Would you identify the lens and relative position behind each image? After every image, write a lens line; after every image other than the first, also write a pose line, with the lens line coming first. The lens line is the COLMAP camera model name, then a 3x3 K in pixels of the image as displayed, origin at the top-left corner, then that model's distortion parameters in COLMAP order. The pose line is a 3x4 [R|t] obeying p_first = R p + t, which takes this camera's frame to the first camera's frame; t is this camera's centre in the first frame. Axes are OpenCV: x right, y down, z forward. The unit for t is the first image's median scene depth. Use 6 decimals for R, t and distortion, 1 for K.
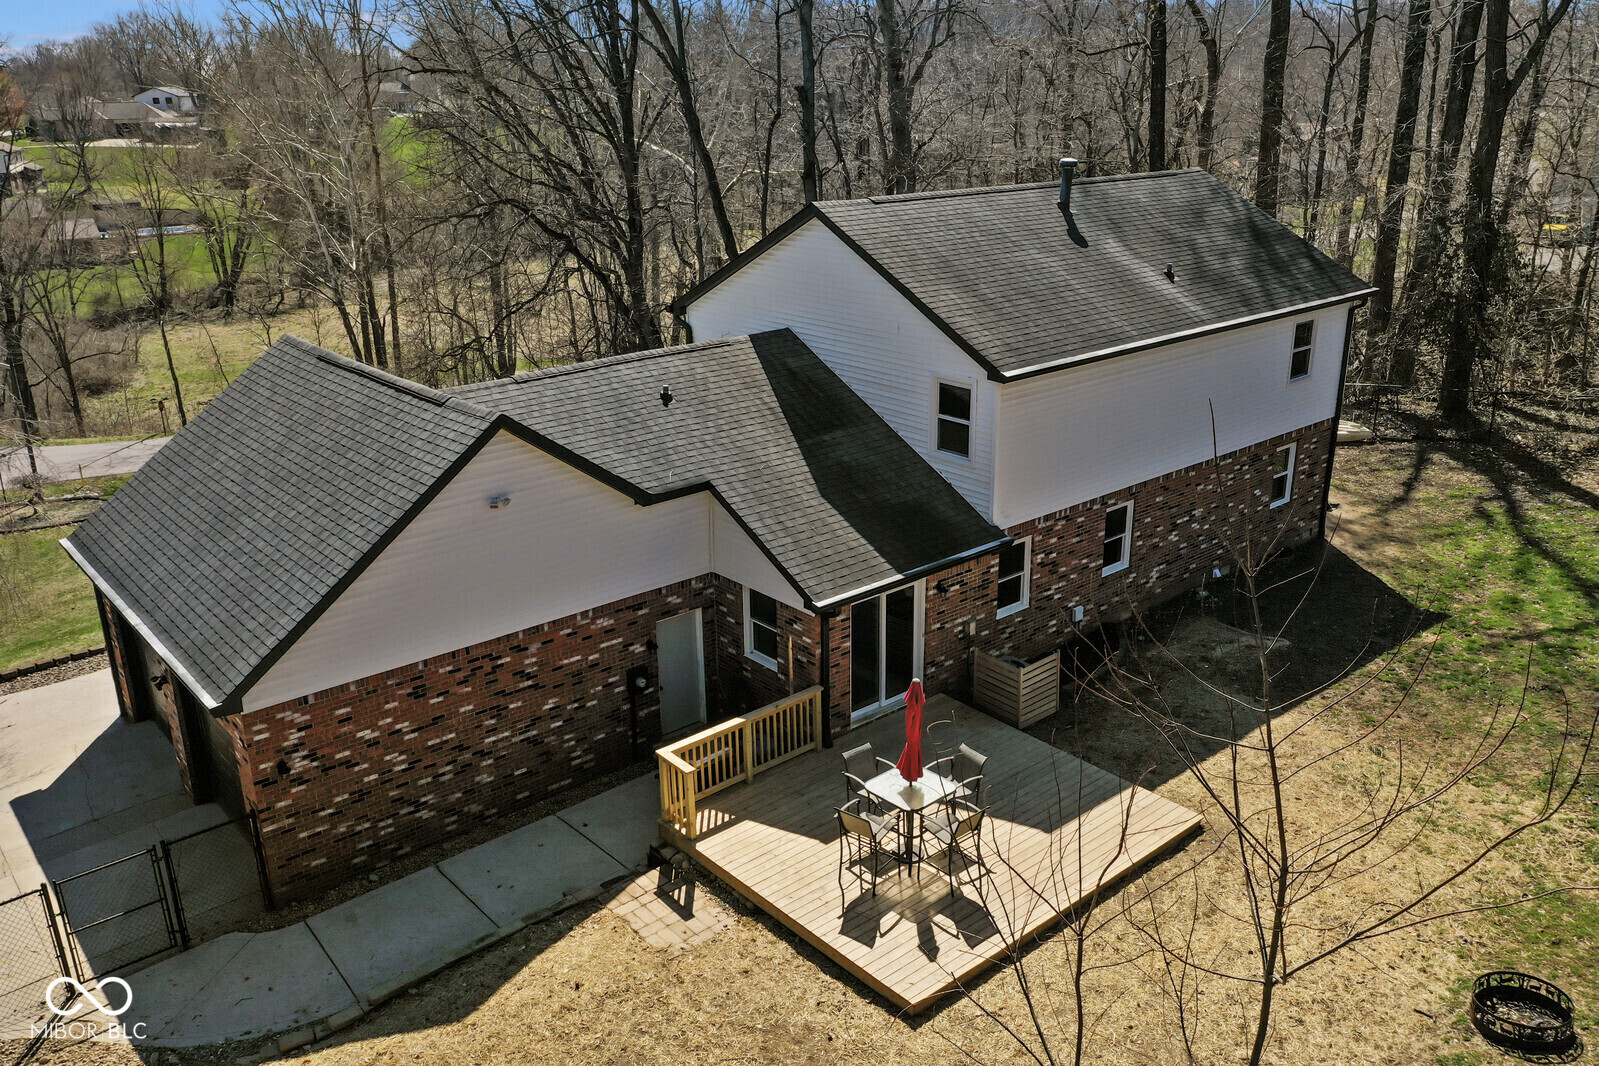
lens RADIAL K [[1252.3, 0, 799.5], [0, 1252.3, 533.0], [0, 0, 1]] dist [-0.003324, -0.003719]
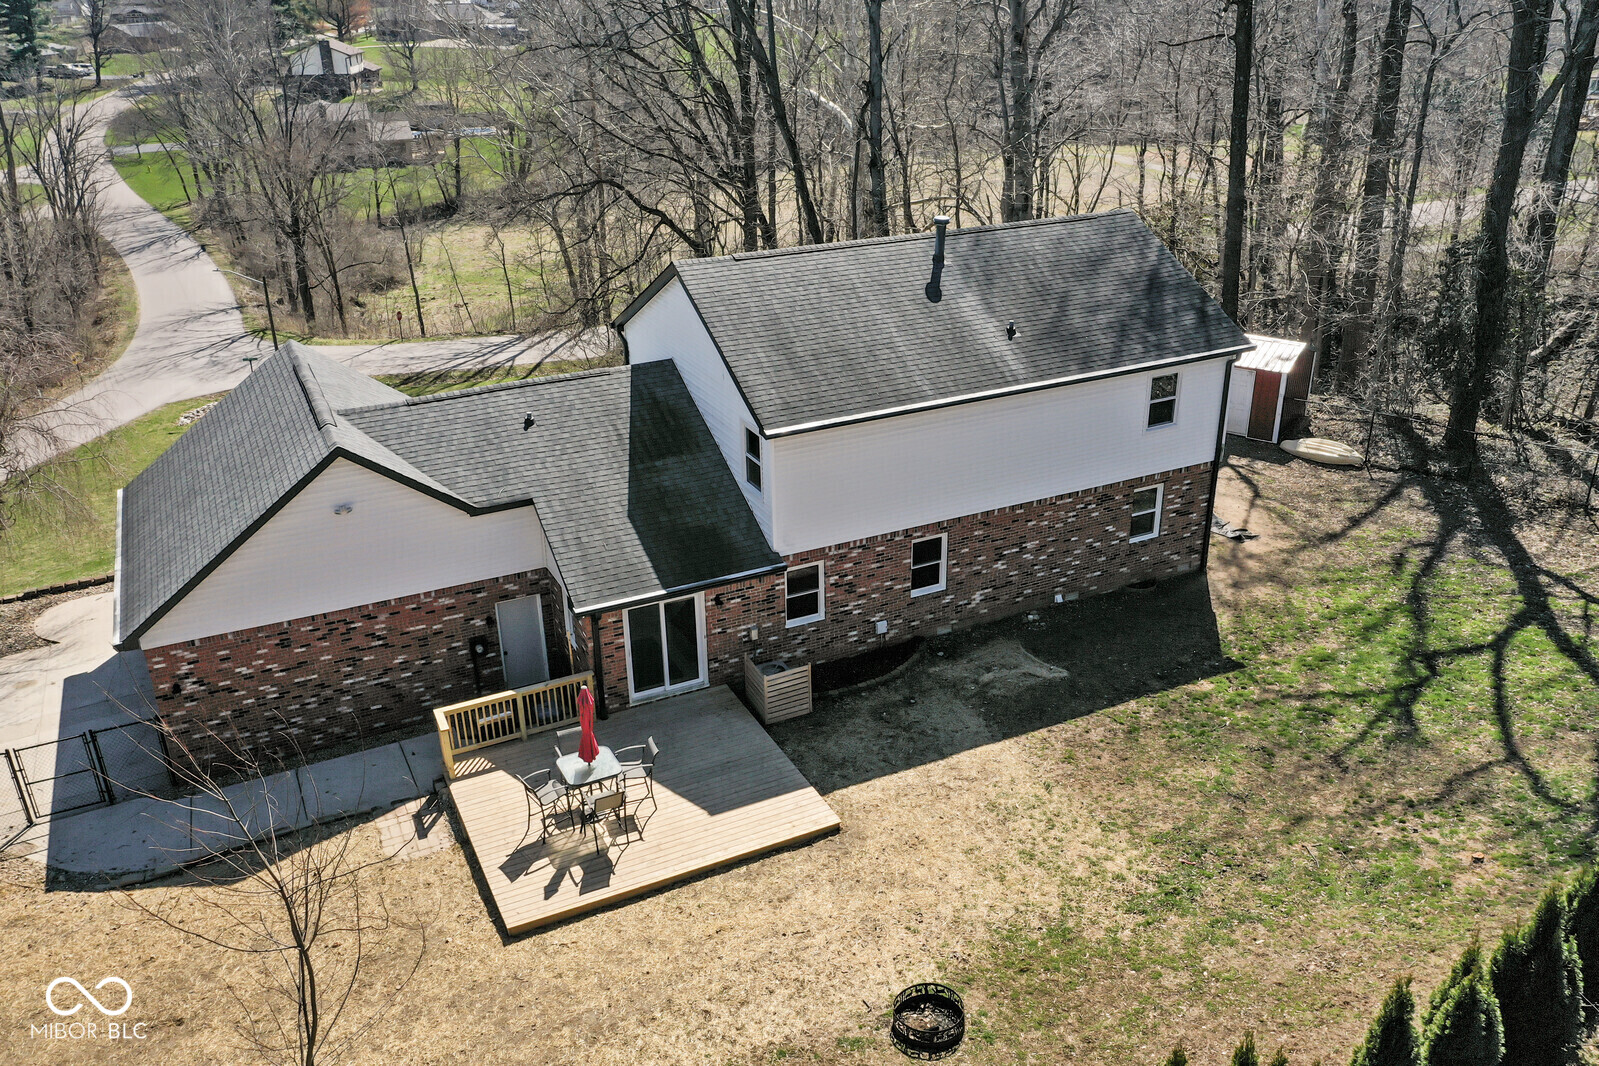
lens RADIAL K [[1252.3, 0, 799.5], [0, 1252.3, 533.0], [0, 0, 1]] dist [-0.003324, -0.003719]
pose [[0.968586, 0.099310, -0.227987, 0.460029], [-0.080265, 0.992578, 0.091361, -0.138211], [0.235368, -0.070192, 0.969368, -0.149435]]
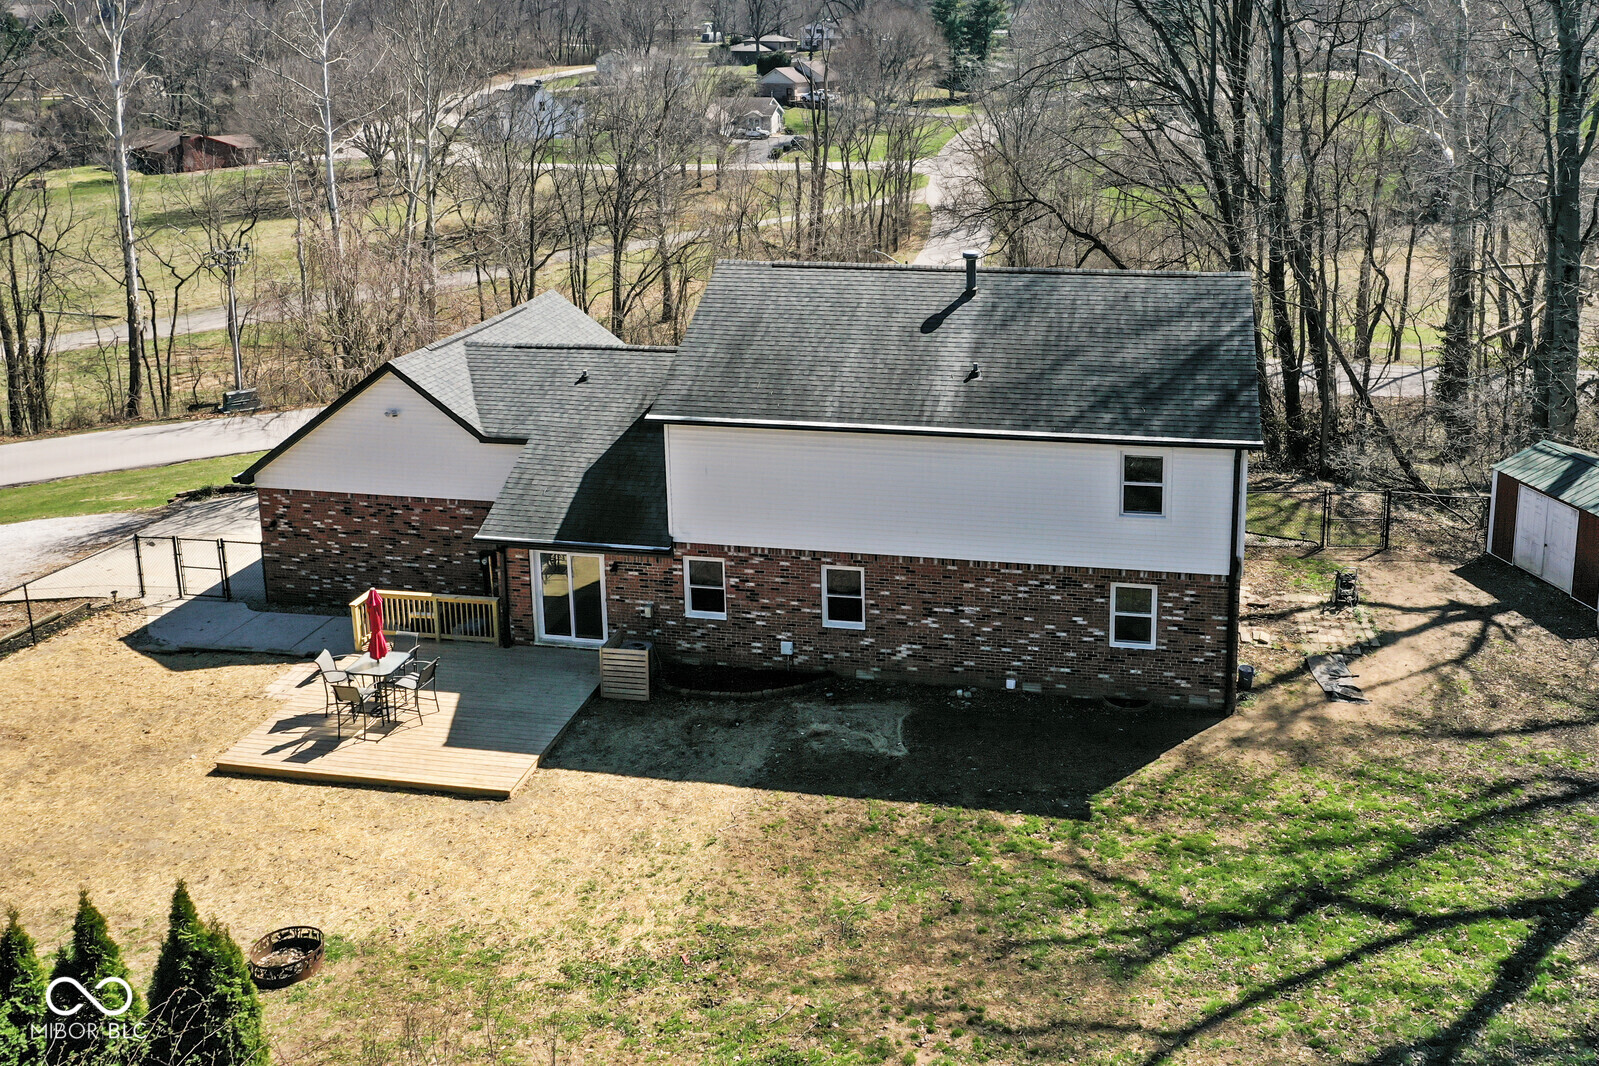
lens RADIAL K [[1307.6, 0, 941.5], [0, 1307.6, 254.6], [0, 0, 1]] dist [0.001773, -0.007710]
pose [[0.647147, 0.144916, -0.748465, 1.296546], [-0.259424, 0.965037, -0.037458, -0.305030], [0.716868, 0.218411, 0.662115, 0.281357]]
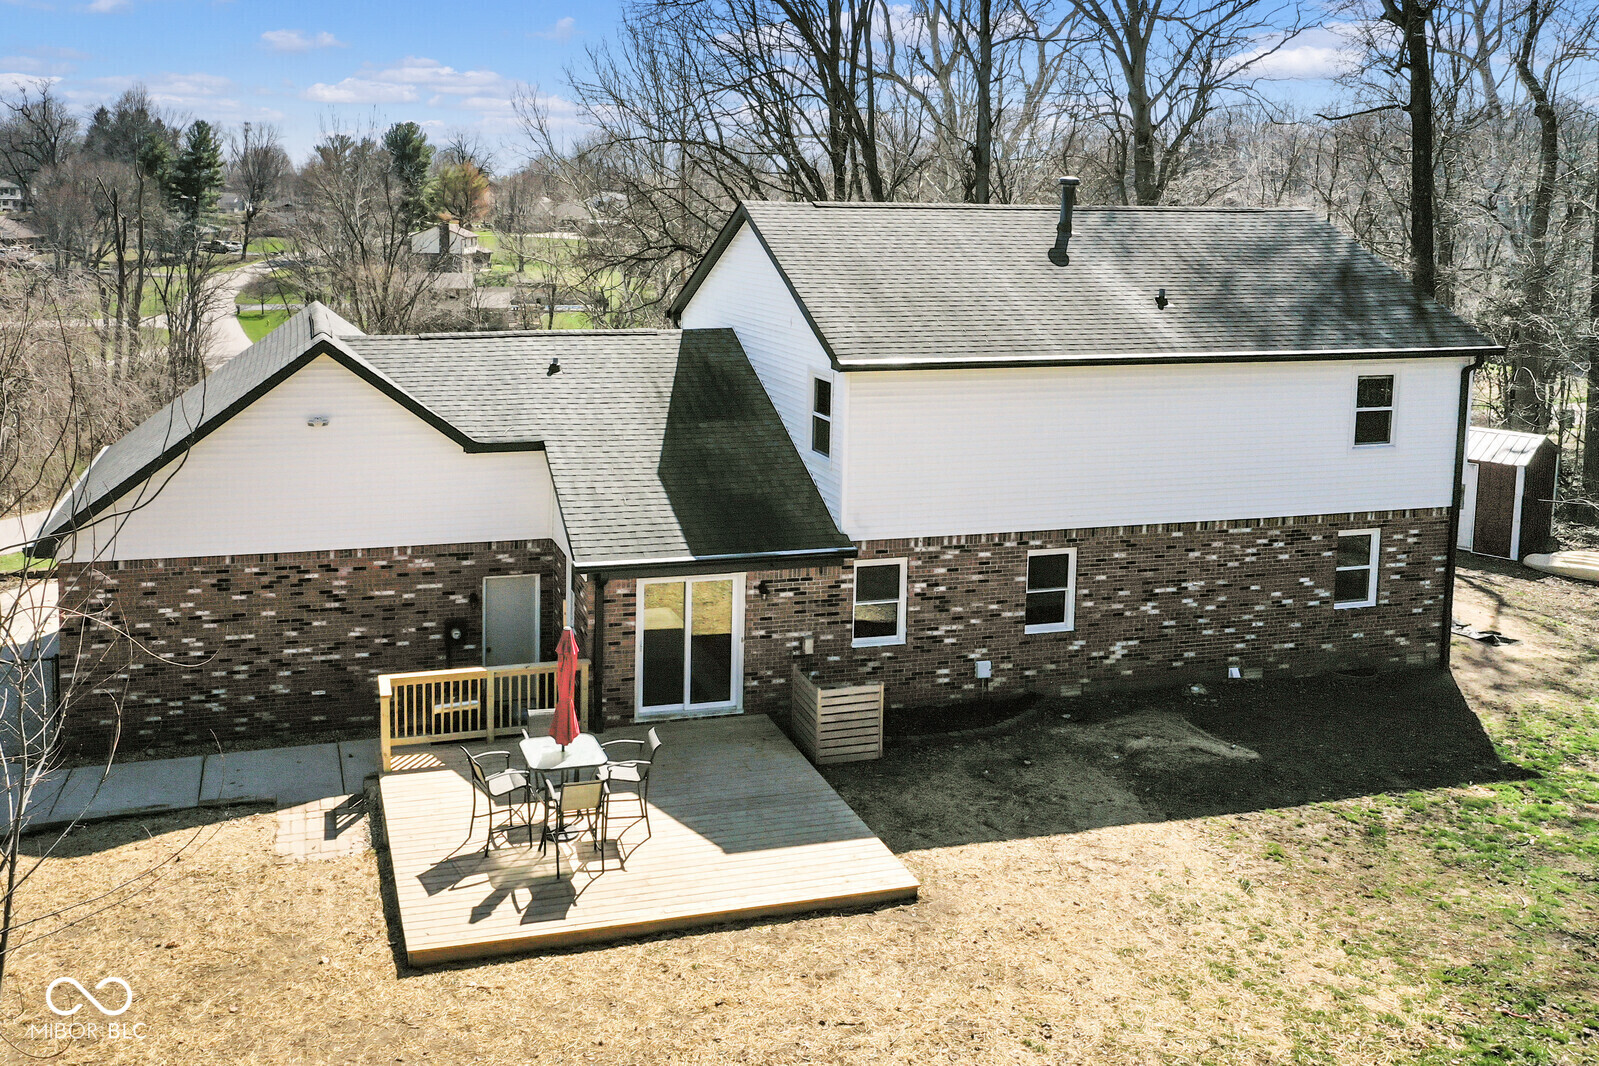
lens RADIAL K [[1299.1, 0, 633.3], [0, 1299.1, 323.8], [0, 0, 1]] dist [-0.003256, 0.000790]
pose [[0.898763, 0.063202, -0.433856, 0.429238], [-0.169852, 0.962473, -0.211652, 0.074802], [0.404197, 0.263917, 0.875770, 0.078453]]
